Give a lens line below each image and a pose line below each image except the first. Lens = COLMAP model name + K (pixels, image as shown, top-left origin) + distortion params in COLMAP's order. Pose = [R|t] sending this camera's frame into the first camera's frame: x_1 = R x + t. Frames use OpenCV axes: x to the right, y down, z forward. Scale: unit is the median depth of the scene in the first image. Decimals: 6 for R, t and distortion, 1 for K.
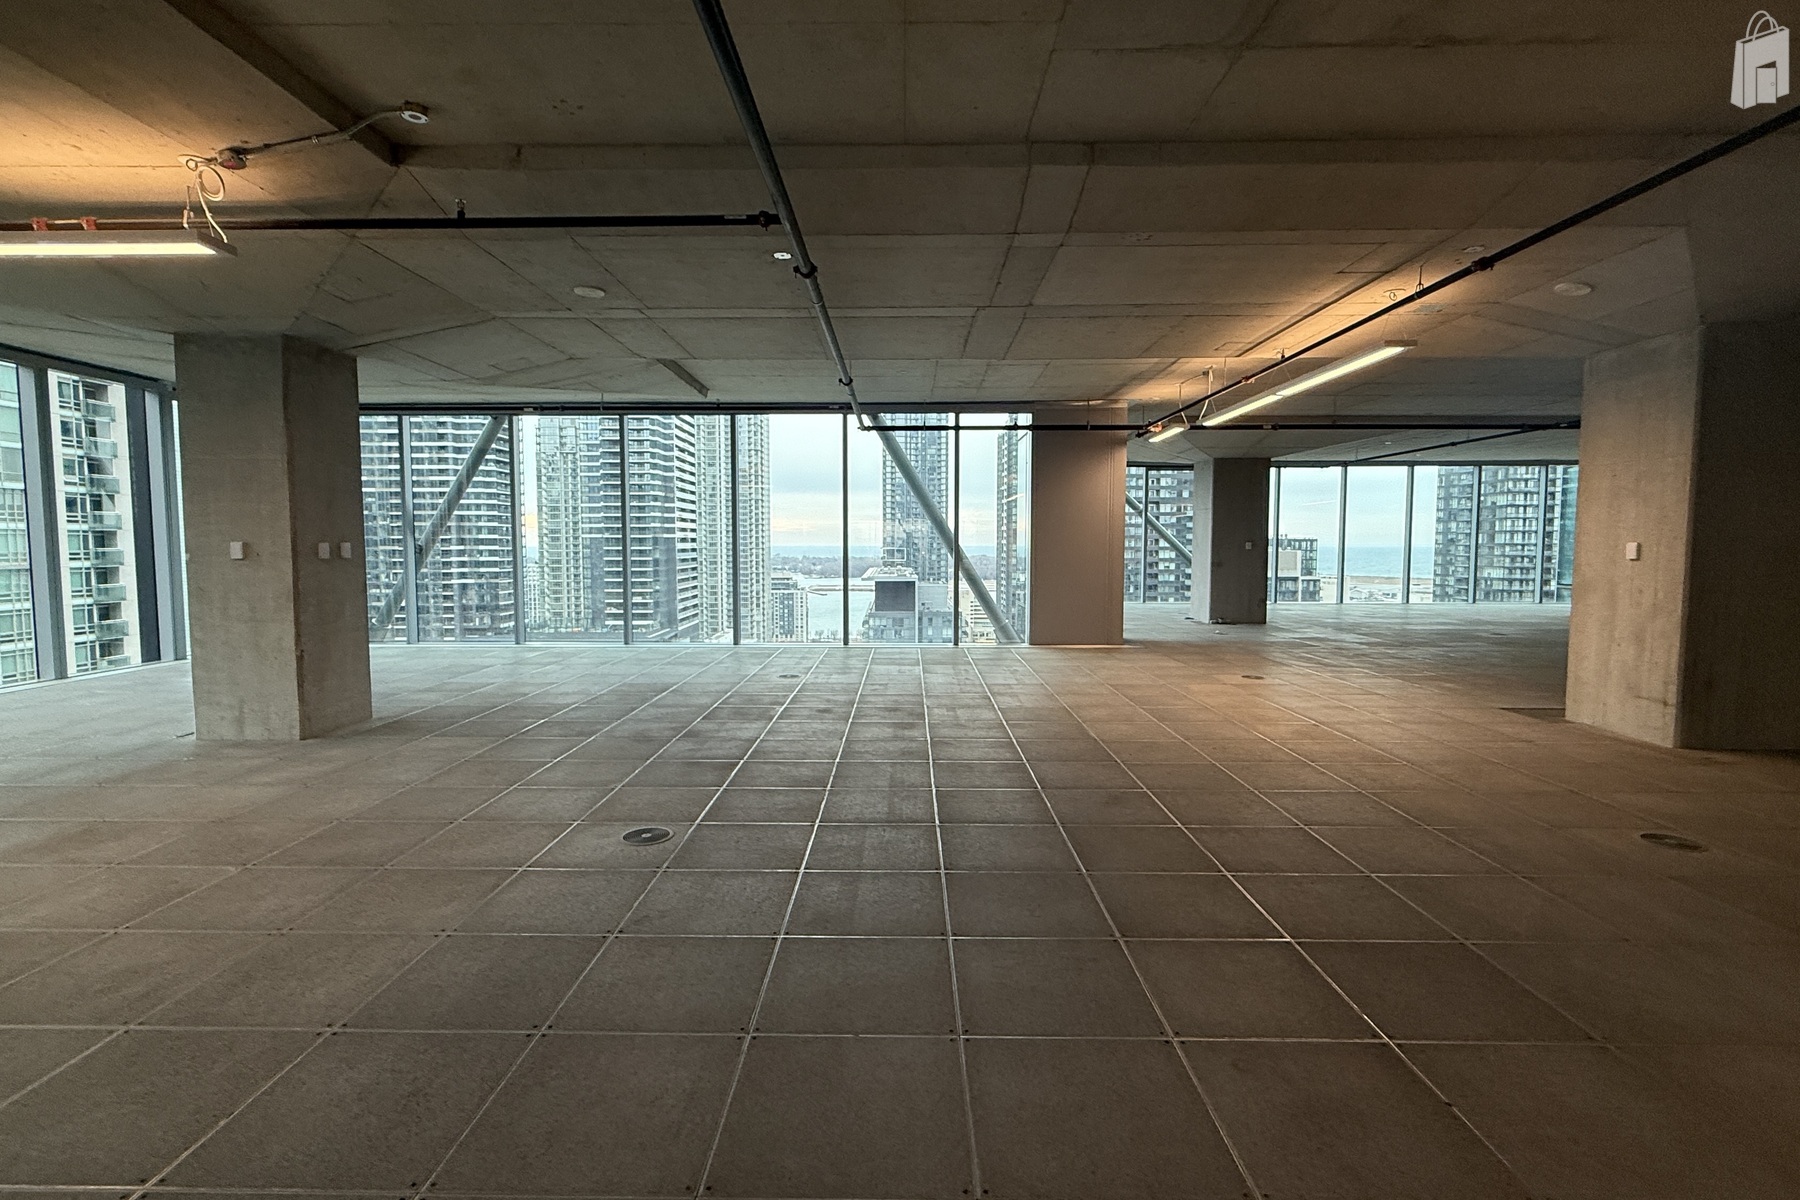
lens RADIAL K [[847.0, 0, 911.6], [0, 847.0, 593.9], [0, 0, 1]] dist [0.000437, -0.000139]
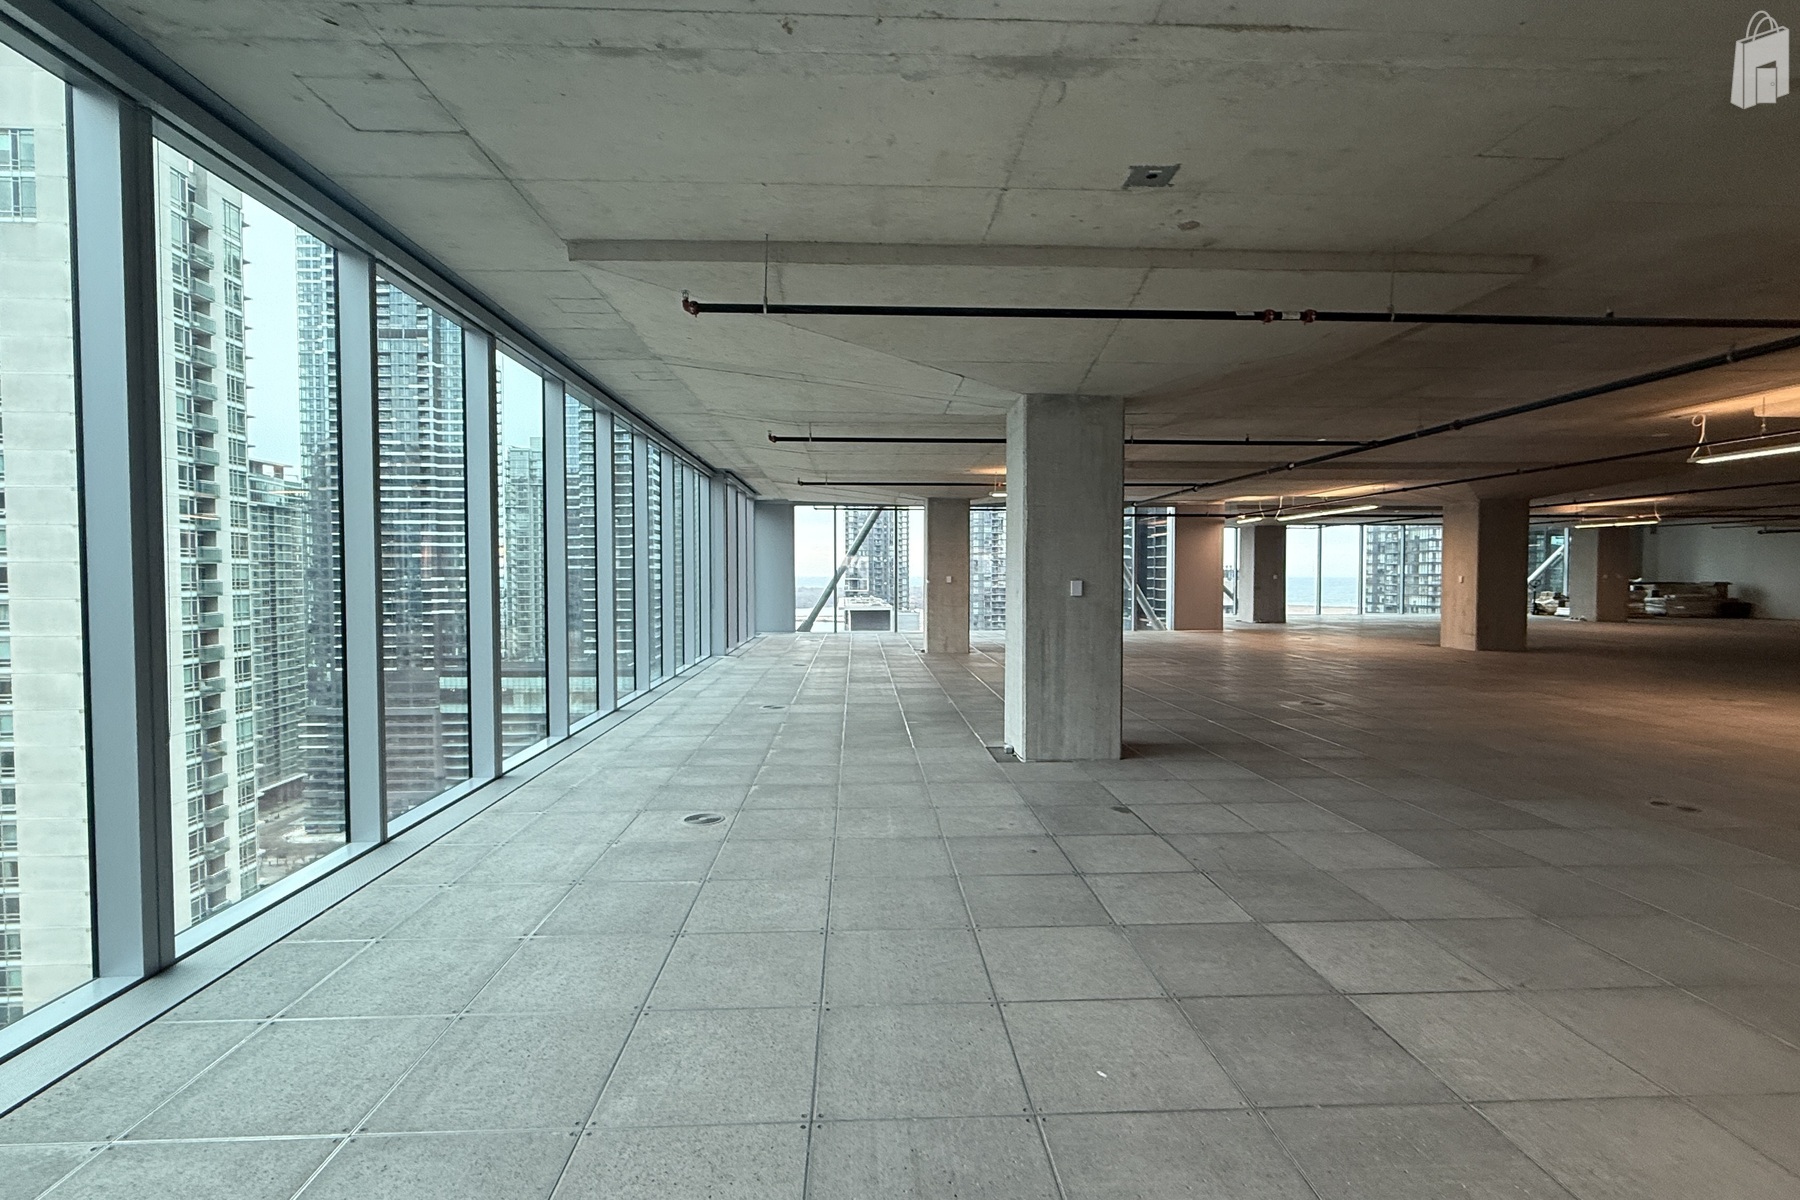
lens RADIAL K [[847.0, 0, 911.3], [0, 847.0, 595.6], [0, 0, 1]] dist [0.000437, -0.000139]
pose [[0.997618, -0.001937, 0.068958, -0.115689], [0.004316, 0.999400, -0.034371, 0.009209], [-0.068850, 0.034586, 0.997027, -0.168072]]
